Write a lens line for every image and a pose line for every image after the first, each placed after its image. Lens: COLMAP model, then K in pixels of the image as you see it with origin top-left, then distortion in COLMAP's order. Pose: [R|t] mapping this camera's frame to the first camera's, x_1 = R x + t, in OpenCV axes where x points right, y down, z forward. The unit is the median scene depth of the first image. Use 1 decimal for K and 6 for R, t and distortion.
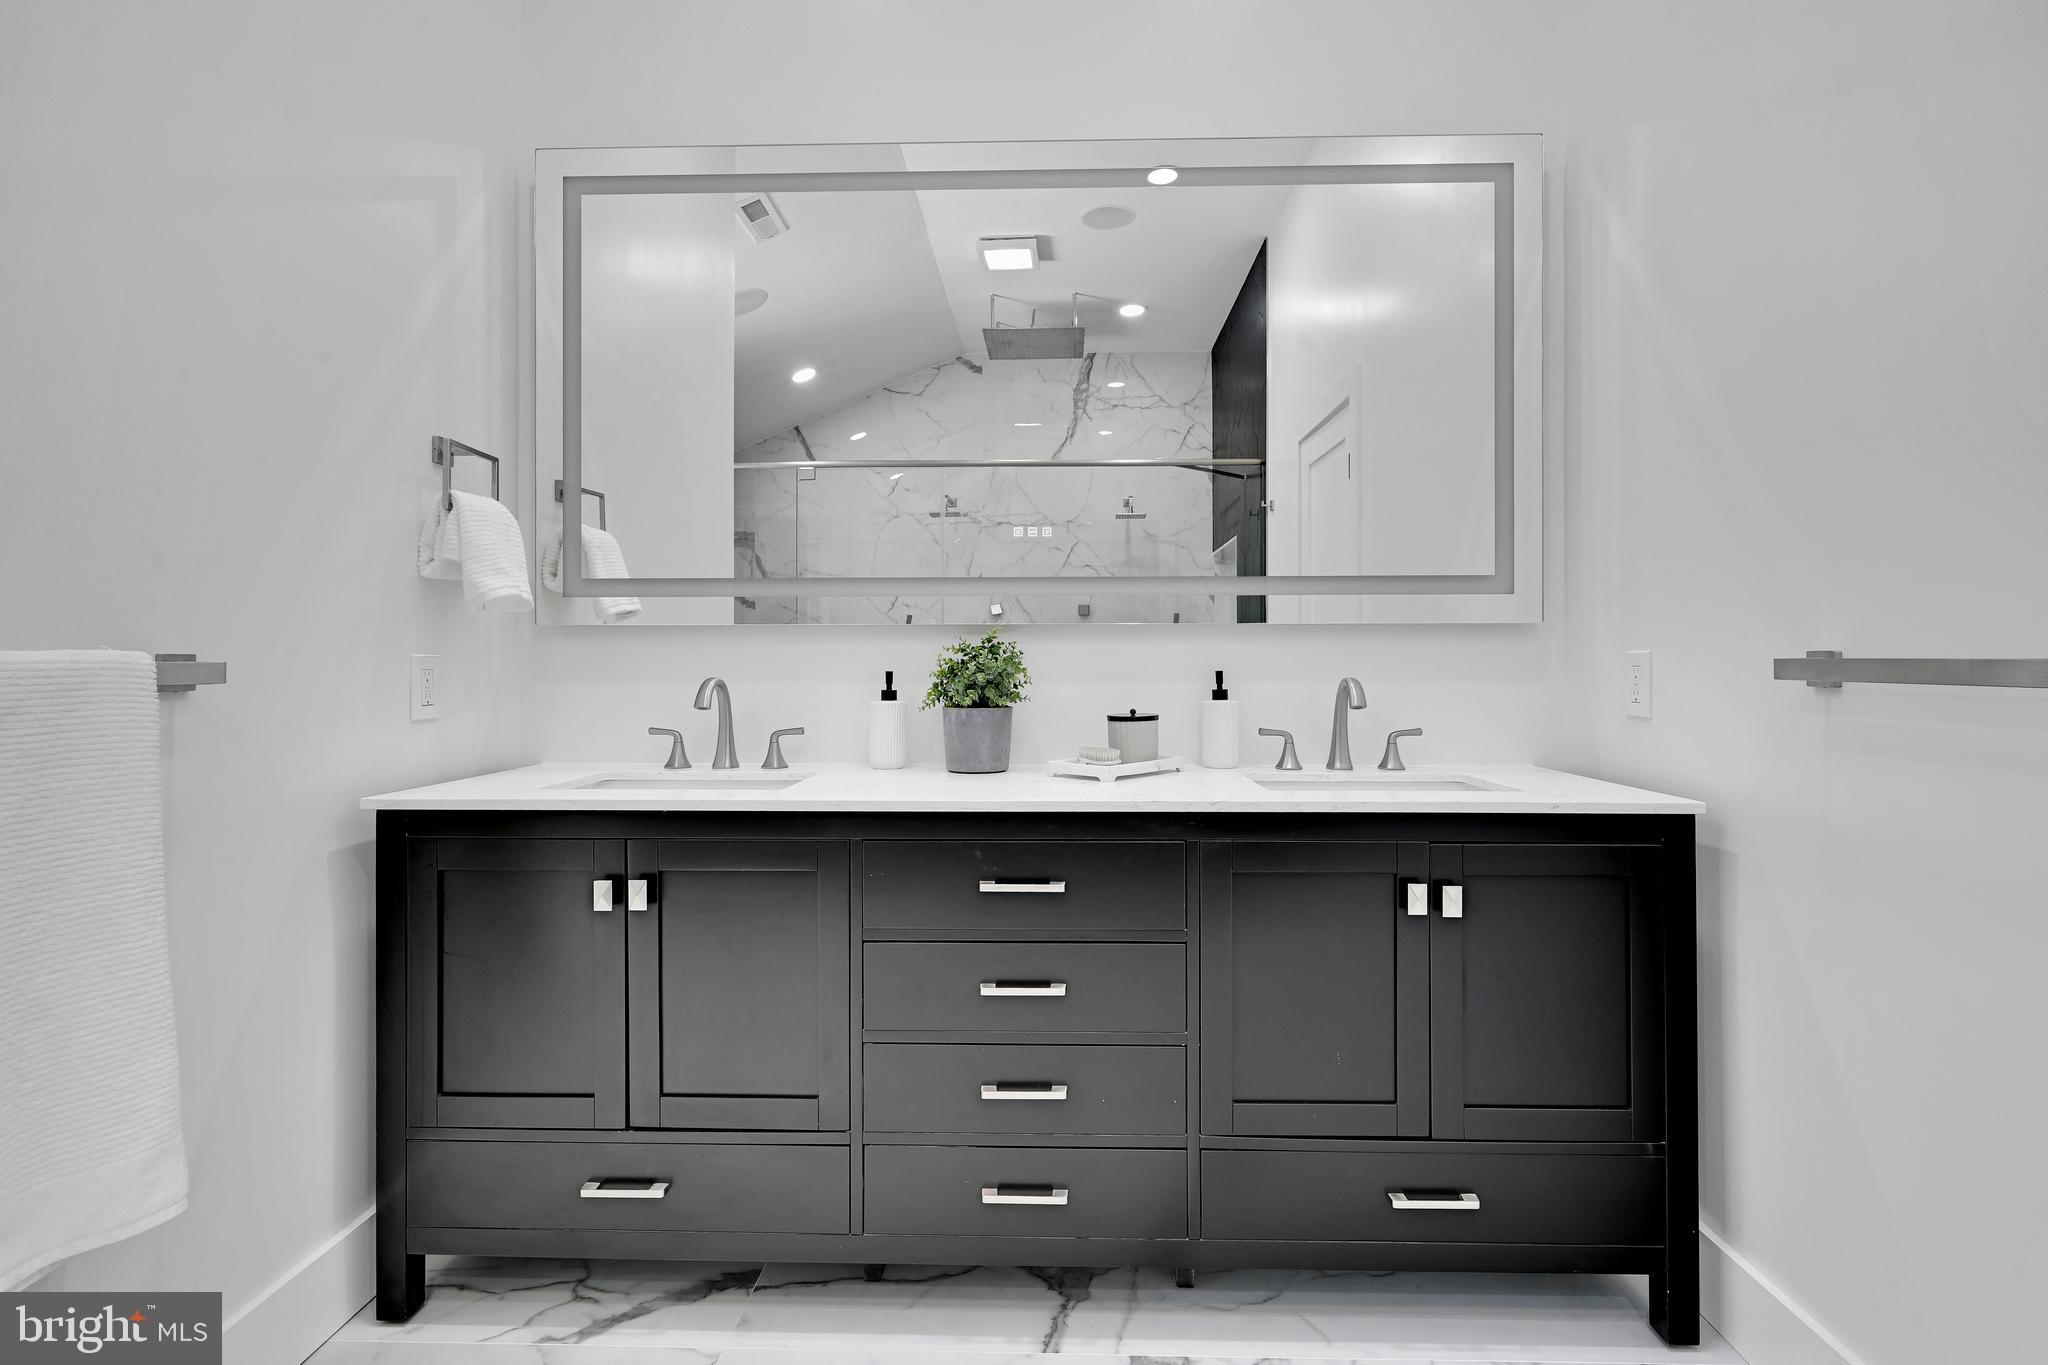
lens RADIAL K [[985.8, 0, 1027.7], [0, 985.8, 655.1], [0, 0, 1]] dist [-0.001449, -0.000711]
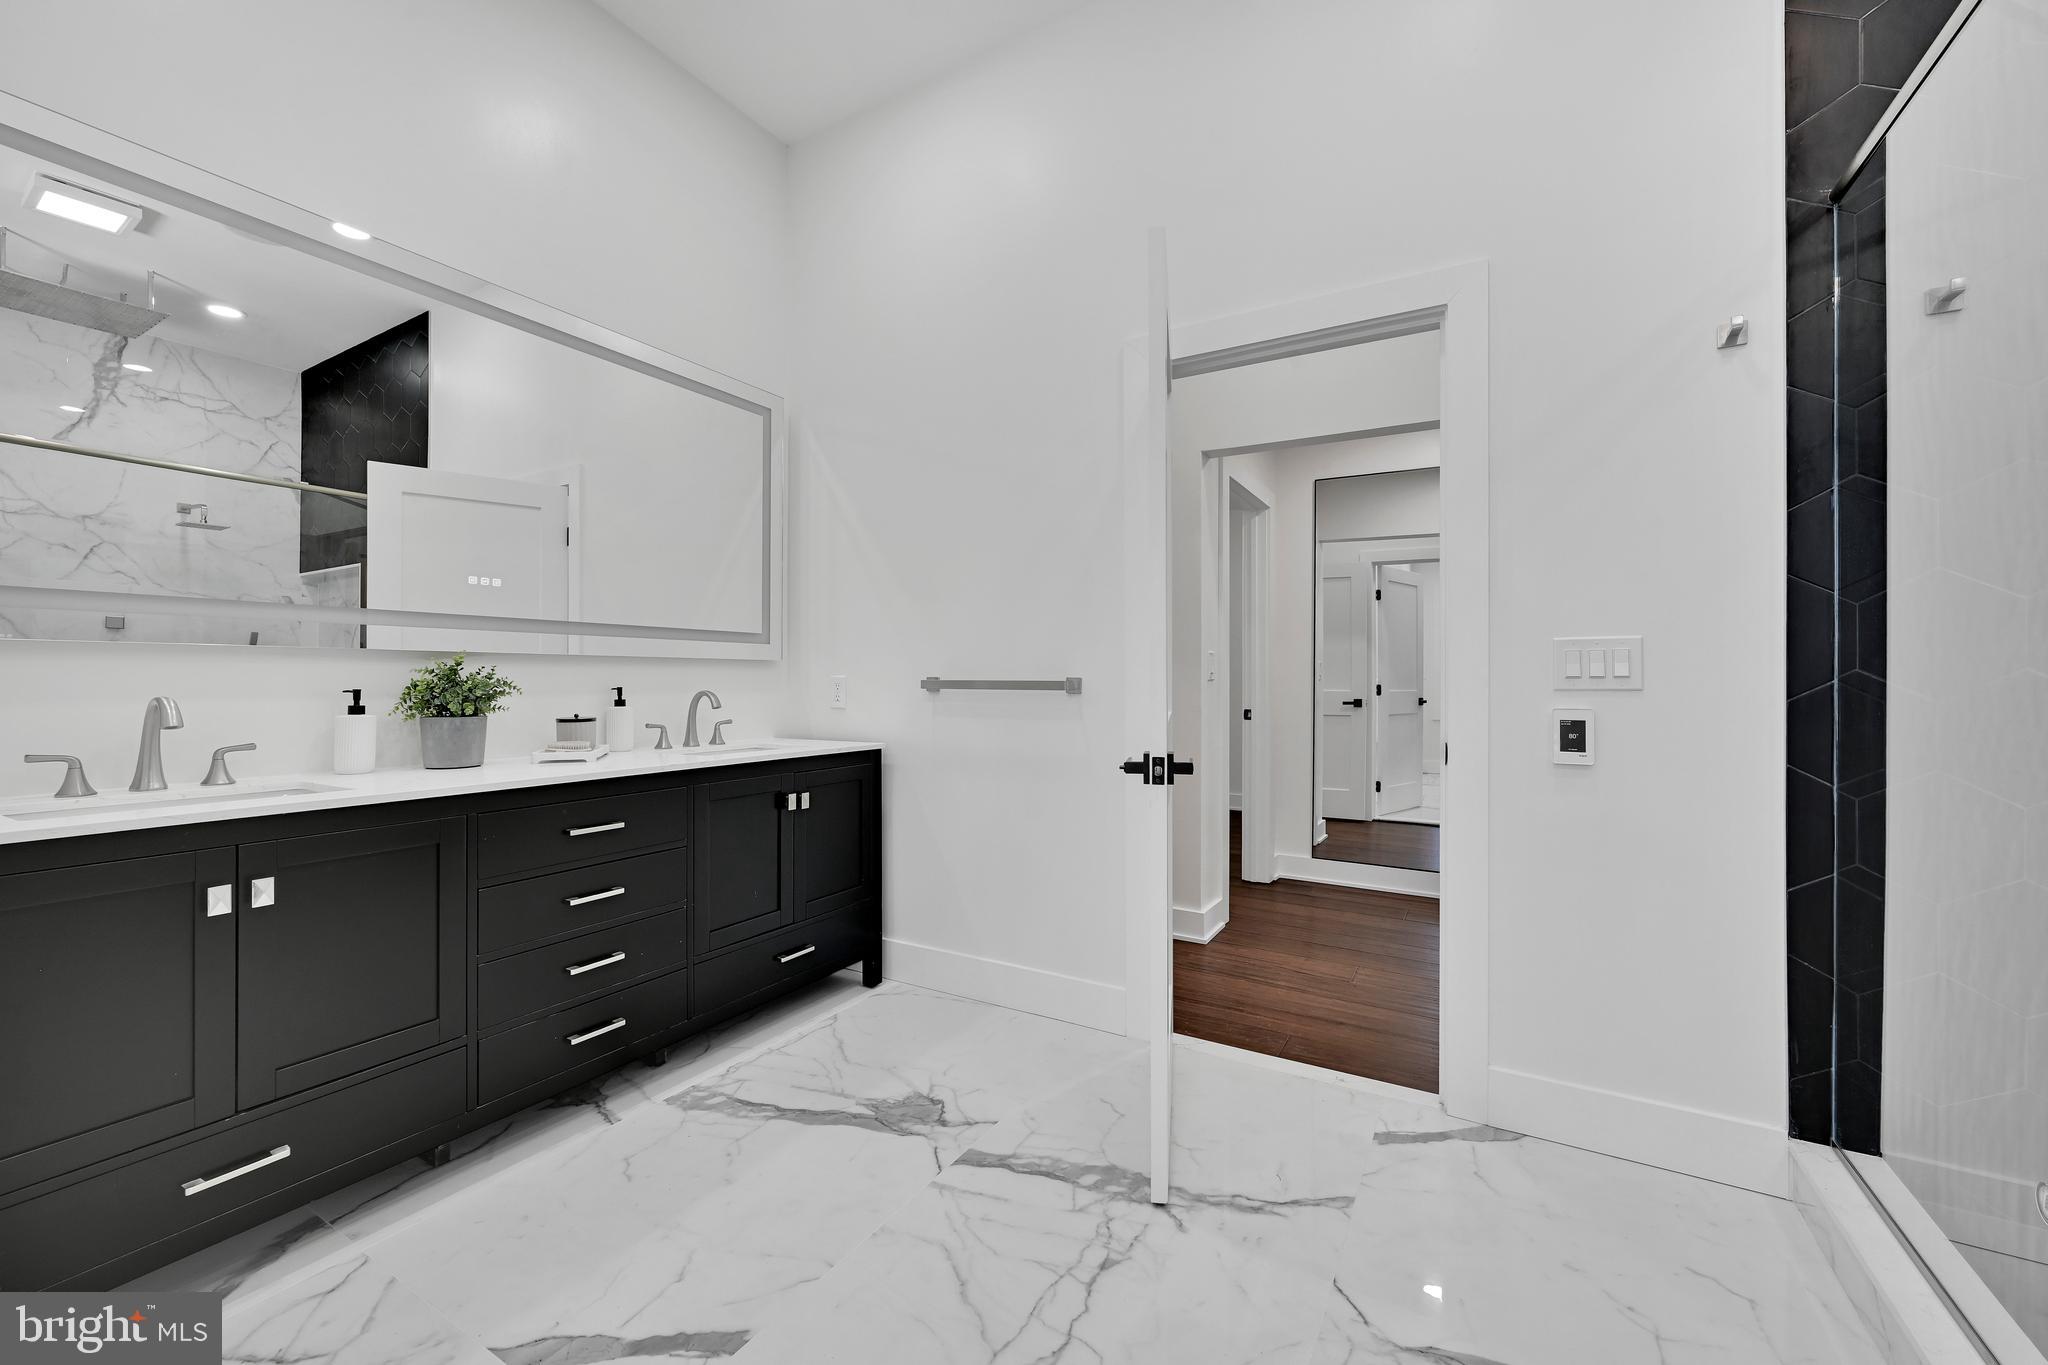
lens RADIAL K [[817.3, 0, 1016.2], [0, 817.3, 683.8], [0, 0, 1]] dist [-0.004136, -0.000246]
pose [[0.484787, -0.000735, 0.874632, -0.599680], [-0.004925, 0.999981, 0.003571, 0.003121], [-0.874619, -0.006039, 0.484774, -0.133776]]
